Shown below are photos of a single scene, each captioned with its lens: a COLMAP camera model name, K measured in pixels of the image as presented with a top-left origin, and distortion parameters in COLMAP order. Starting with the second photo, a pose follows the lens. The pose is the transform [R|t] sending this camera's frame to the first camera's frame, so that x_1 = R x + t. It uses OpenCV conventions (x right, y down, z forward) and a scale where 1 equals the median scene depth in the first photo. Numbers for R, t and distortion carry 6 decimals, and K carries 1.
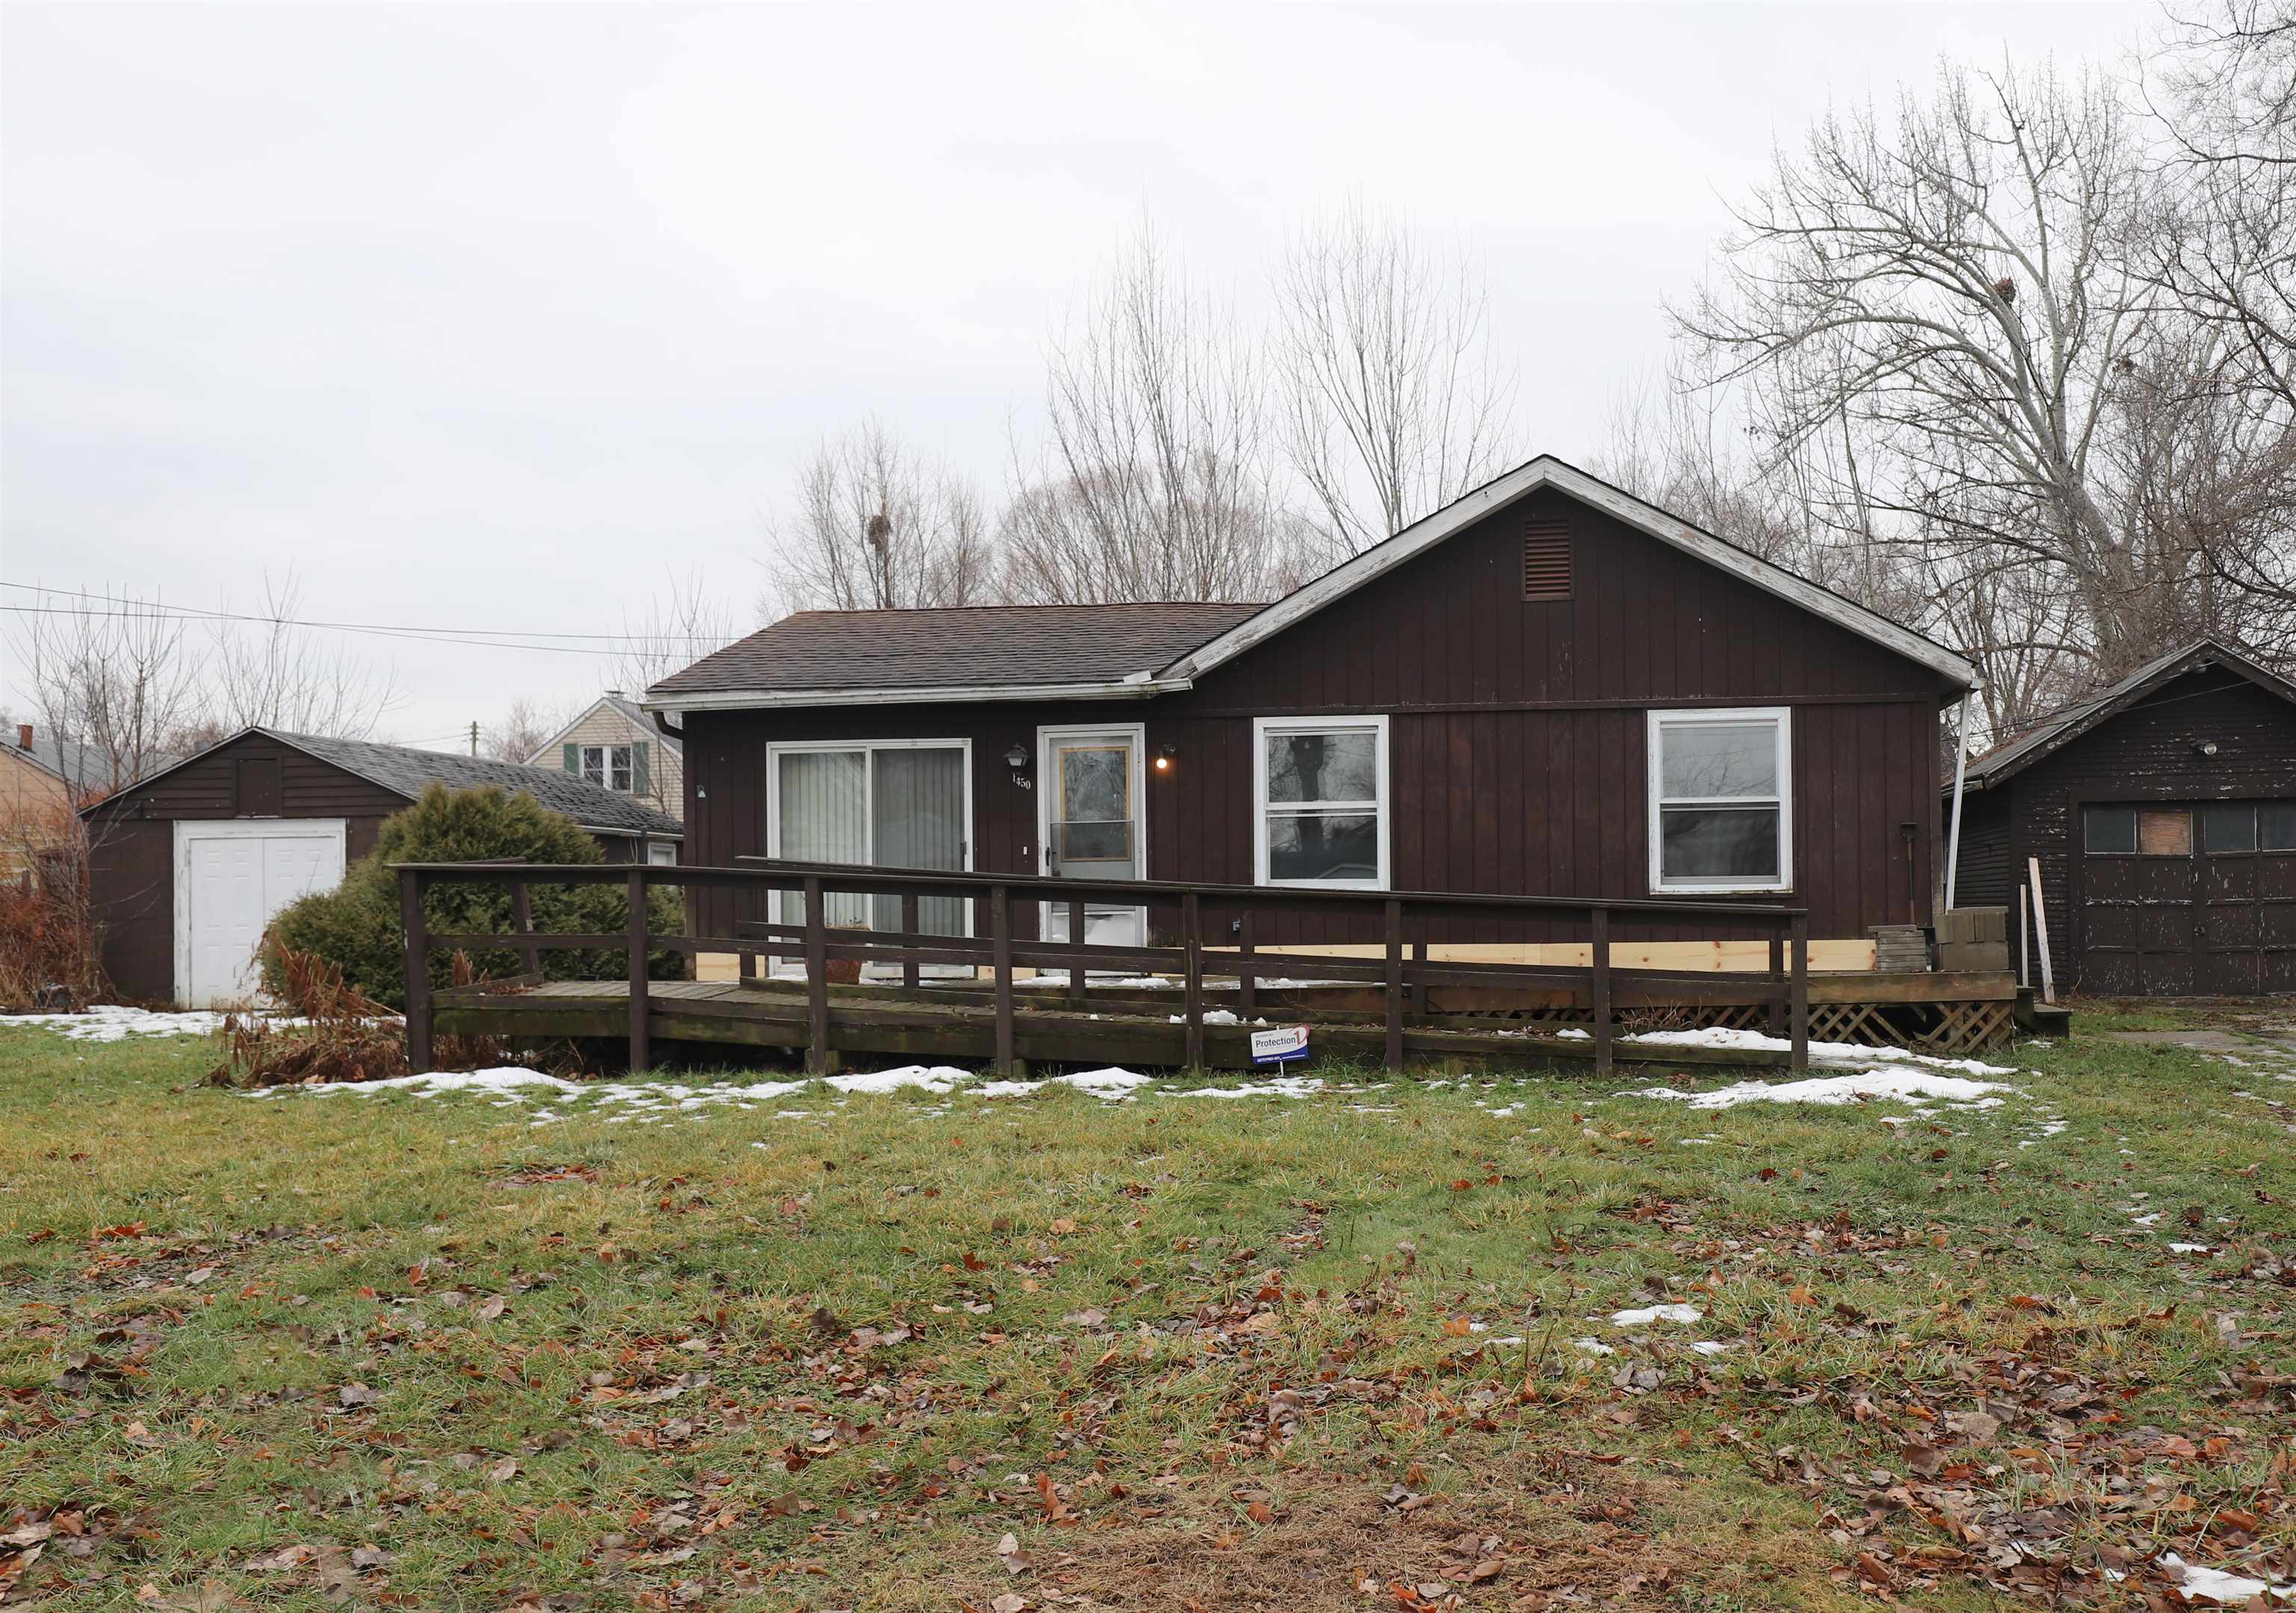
lens RADIAL K [[2099.4, 0, 1234.1], [0, 2099.4, 900.4], [0, 0, 1]] dist [0.017901, 0.016644]
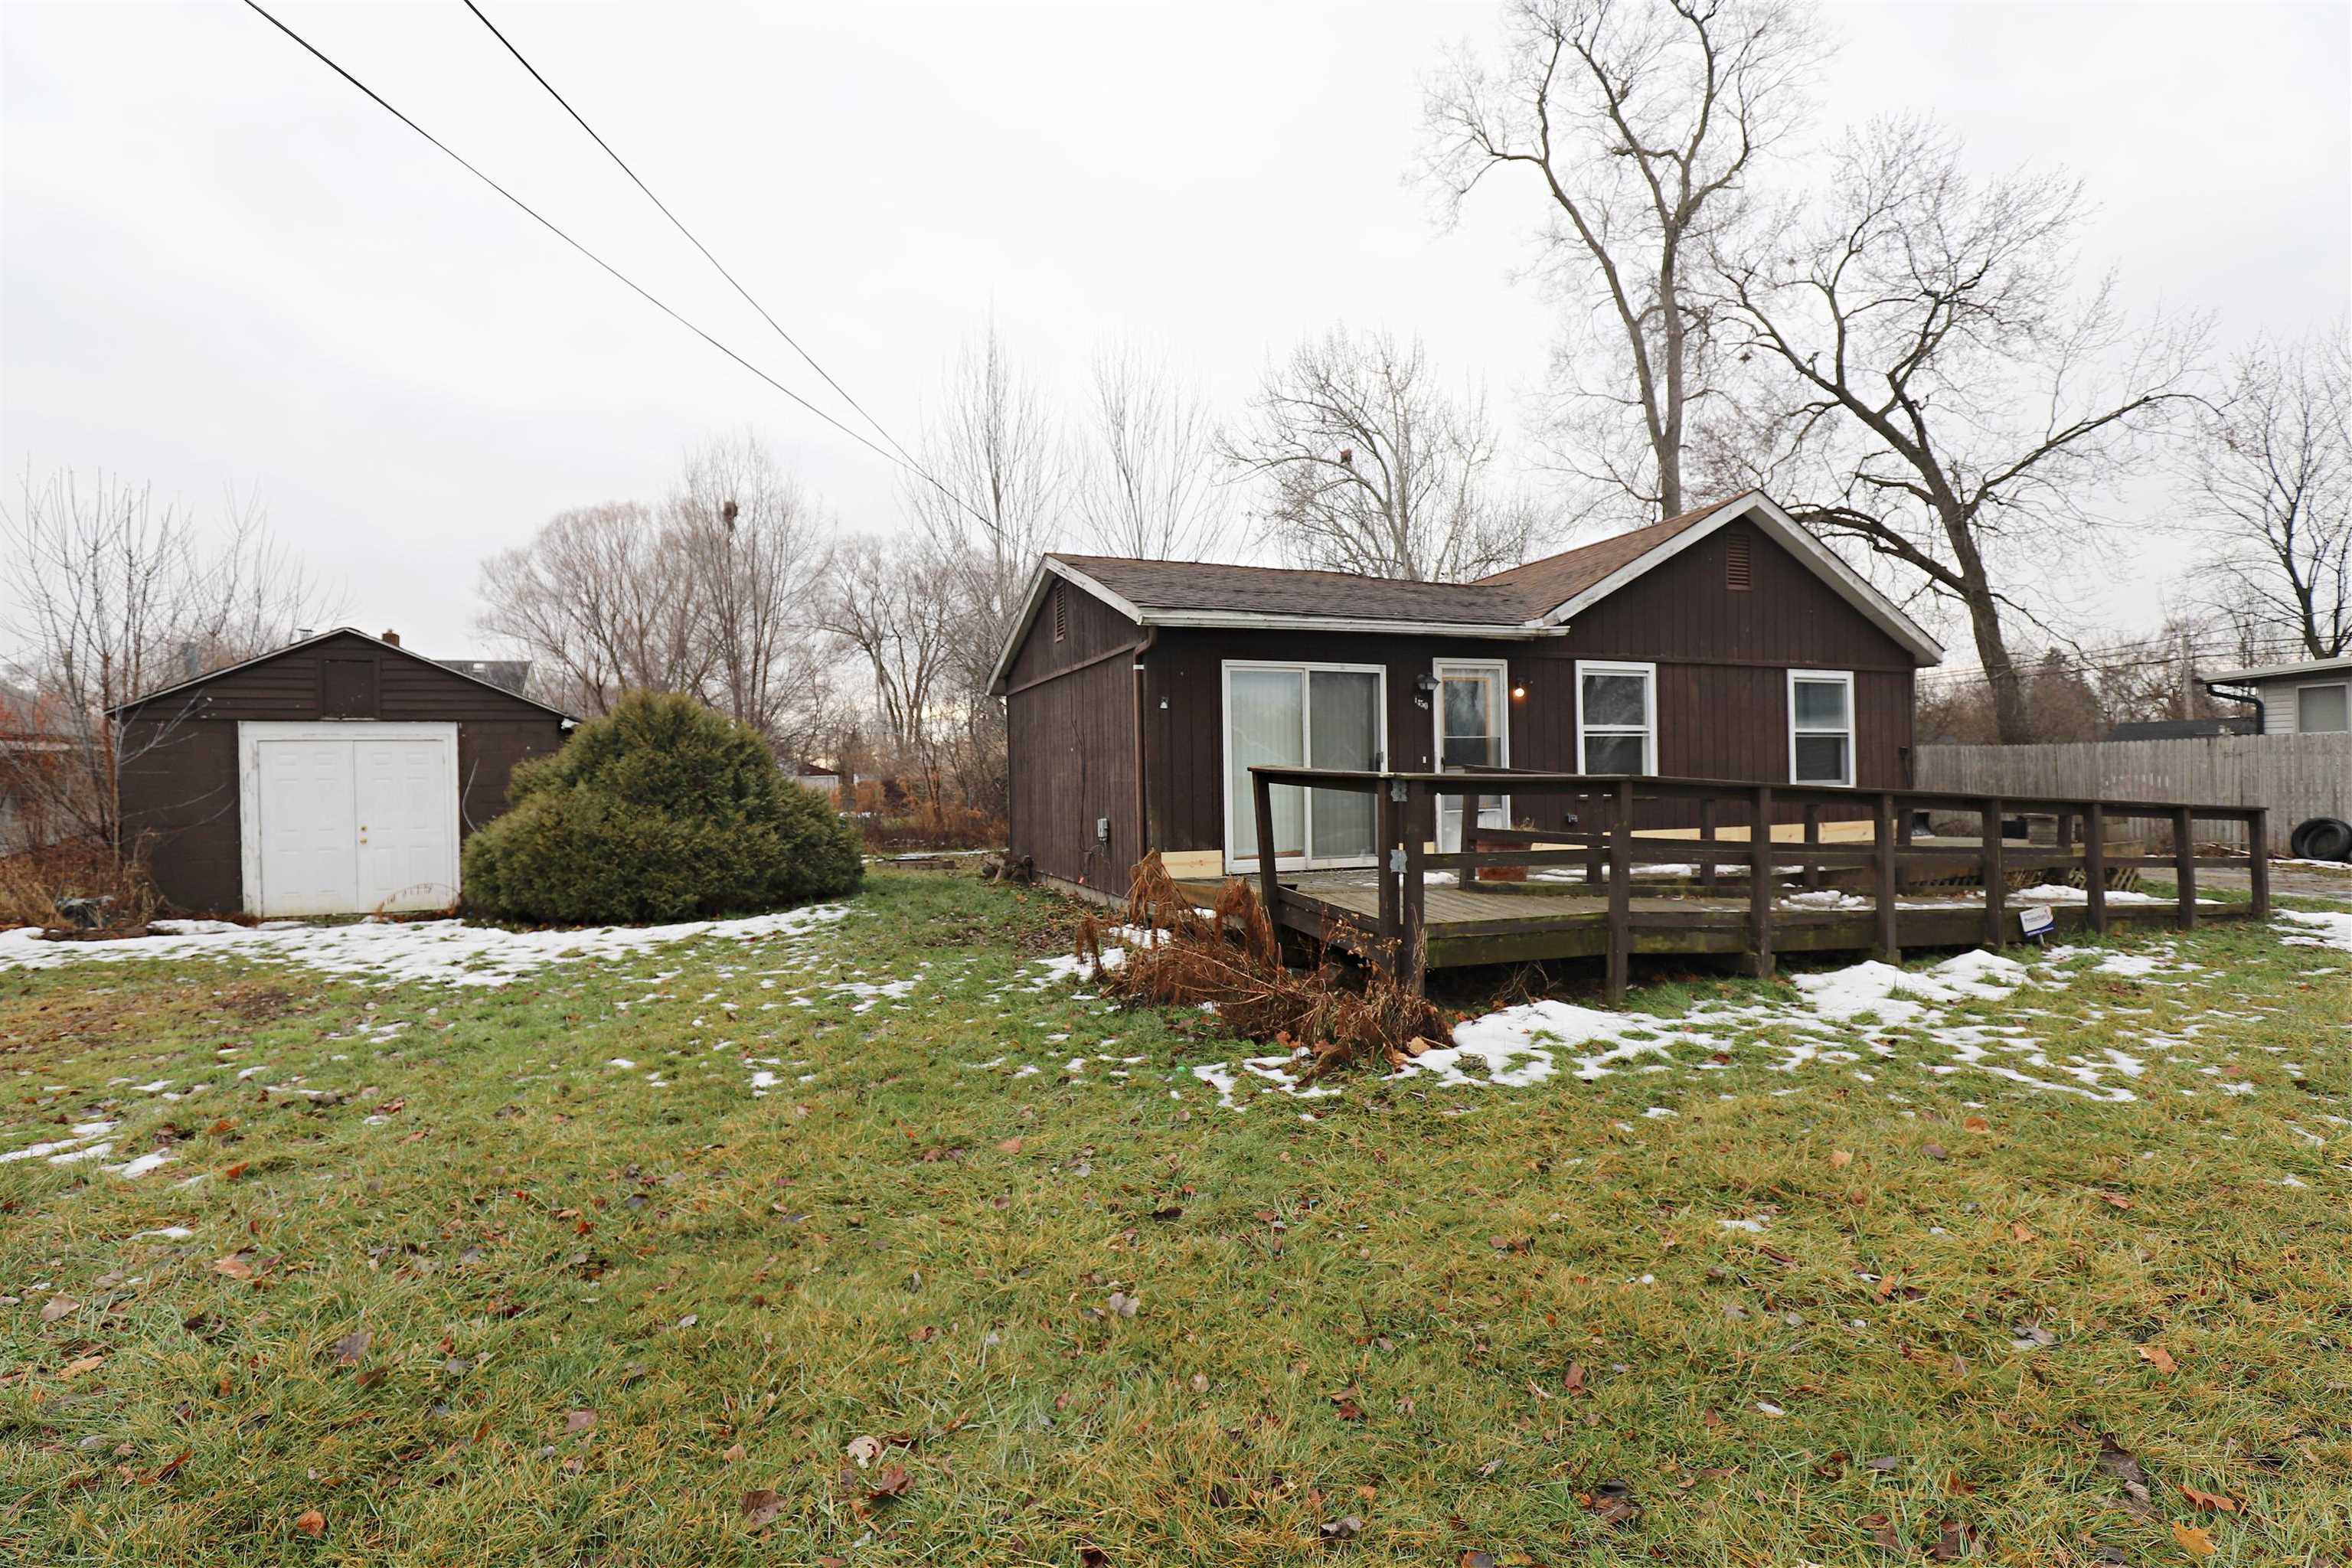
lens RADIAL K [[1120.6, 0, 1176.0], [0, 1120.6, 784.0], [0, 0, 1]] dist [-0.025939, 0.001540]
pose [[0.863597, -0.004592, 0.504162, -0.551750], [0.004713, 0.999988, 0.001035, -0.010984], [-0.504161, 0.001483, 0.863609, 0.513547]]
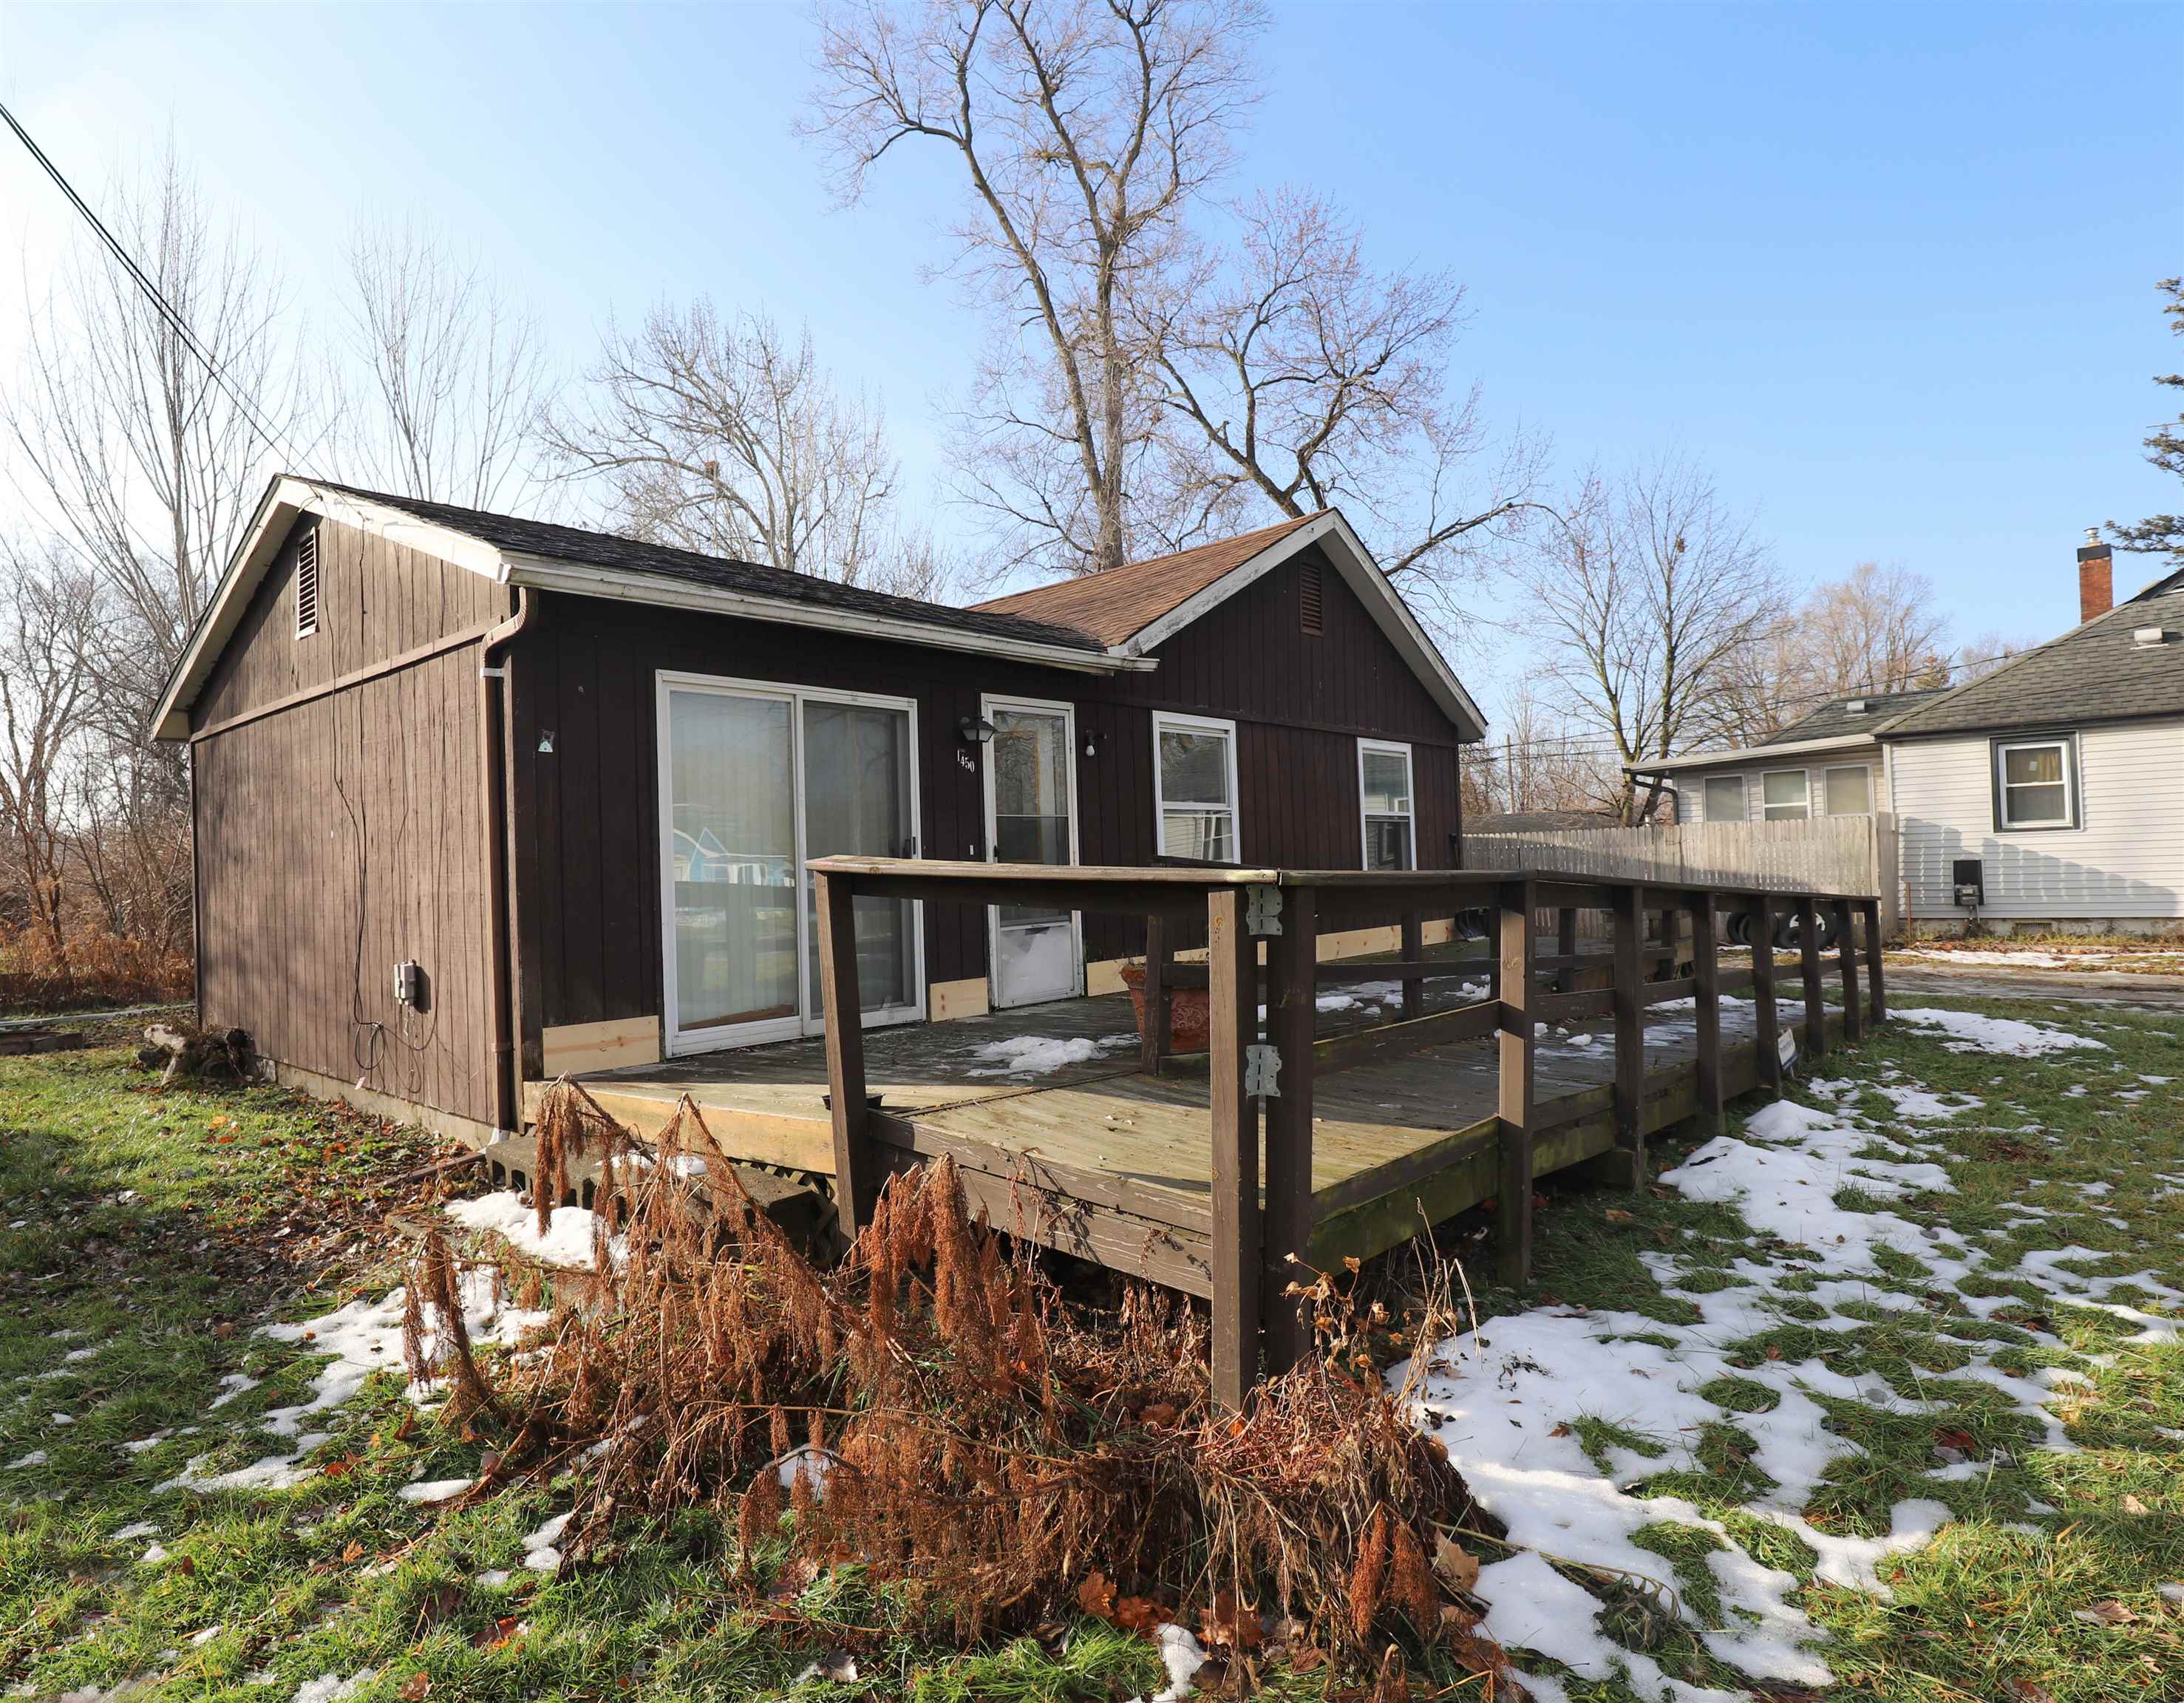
lens RADIAL K [[1247.5, 0, 1092.0], [0, 1247.5, 851.5], [0, 0, 1]] dist [-0.025975, -0.000828]
pose [[0.532916, 0.004536, 0.846156, -0.470510], [0.018623, 0.999681, -0.017087, -0.014122], [-0.845963, 0.024864, 0.532661, 0.715008]]
